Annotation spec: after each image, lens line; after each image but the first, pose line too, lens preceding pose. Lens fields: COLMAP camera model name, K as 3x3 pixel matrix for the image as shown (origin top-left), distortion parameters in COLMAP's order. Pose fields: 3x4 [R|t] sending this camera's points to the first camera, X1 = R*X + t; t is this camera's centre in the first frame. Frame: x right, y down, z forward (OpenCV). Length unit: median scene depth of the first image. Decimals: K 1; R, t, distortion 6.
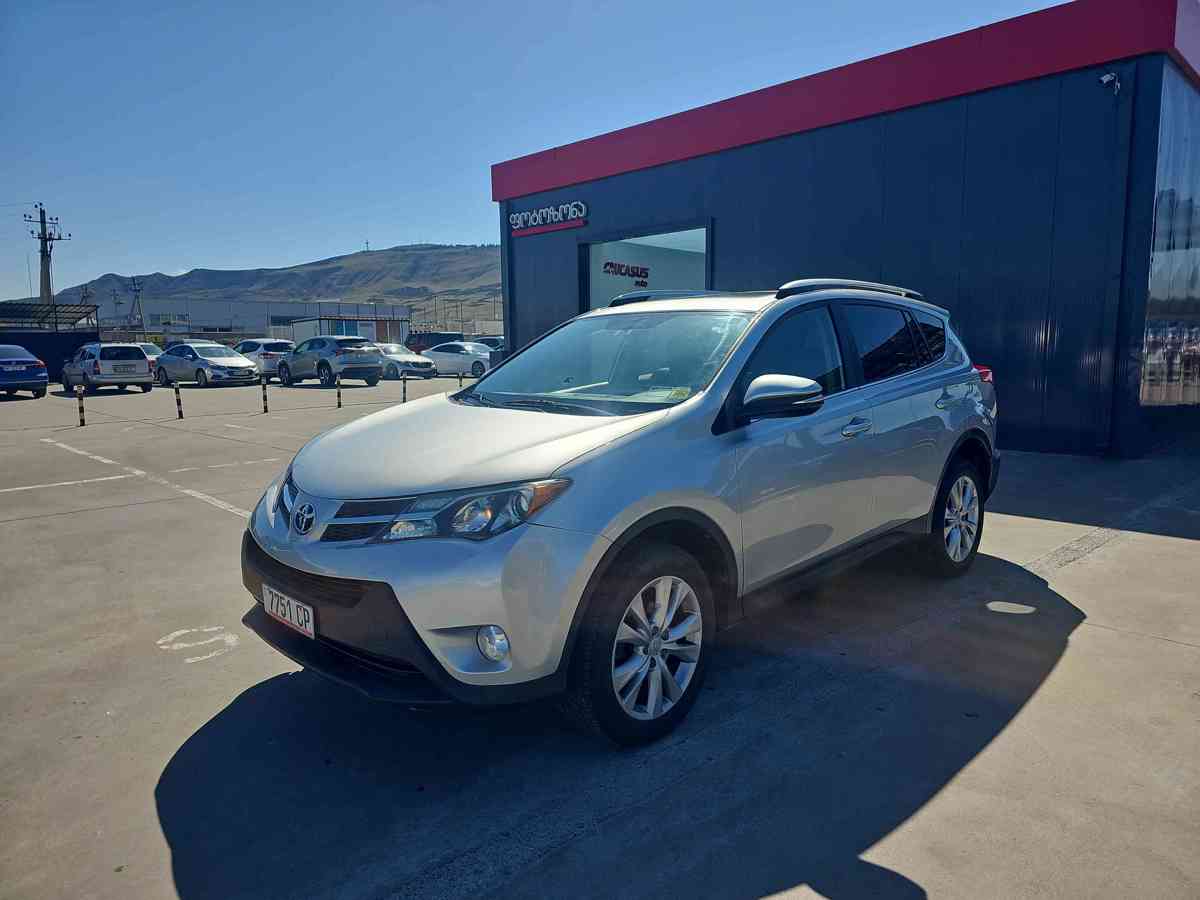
lens RADIAL K [[778.0, 0, 592.4], [0, 778.0, 446.0], [0, 0, 1]] dist [0.021465, -0.000869]
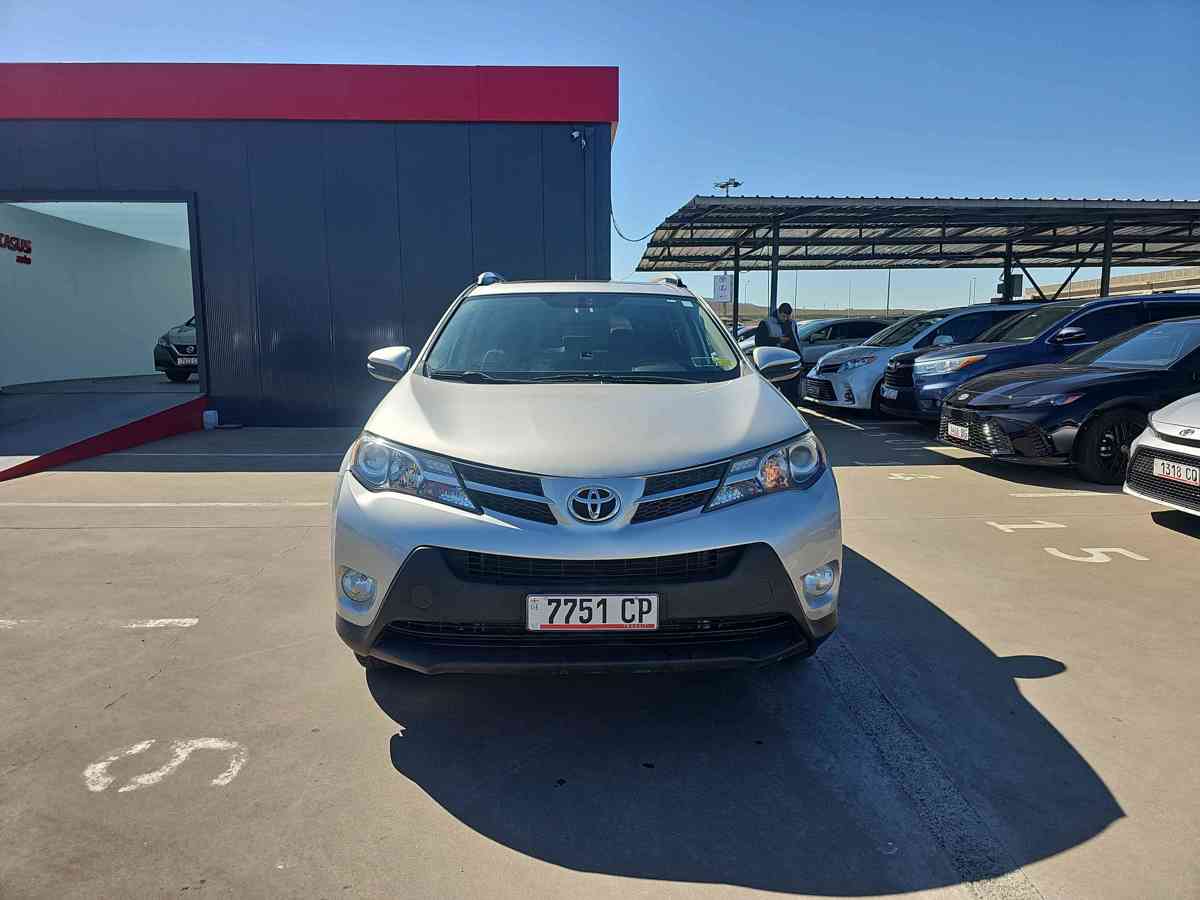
lens RADIAL K [[778.0, 0, 592.4], [0, 778.0, 446.0], [0, 0, 1]] dist [0.021465, -0.000869]
pose [[0.682923, -0.086354, 0.725369, -0.718956], [0.089021, 0.995425, 0.034692, -0.001815], [-0.725046, 0.040881, 0.687486, 0.294193]]
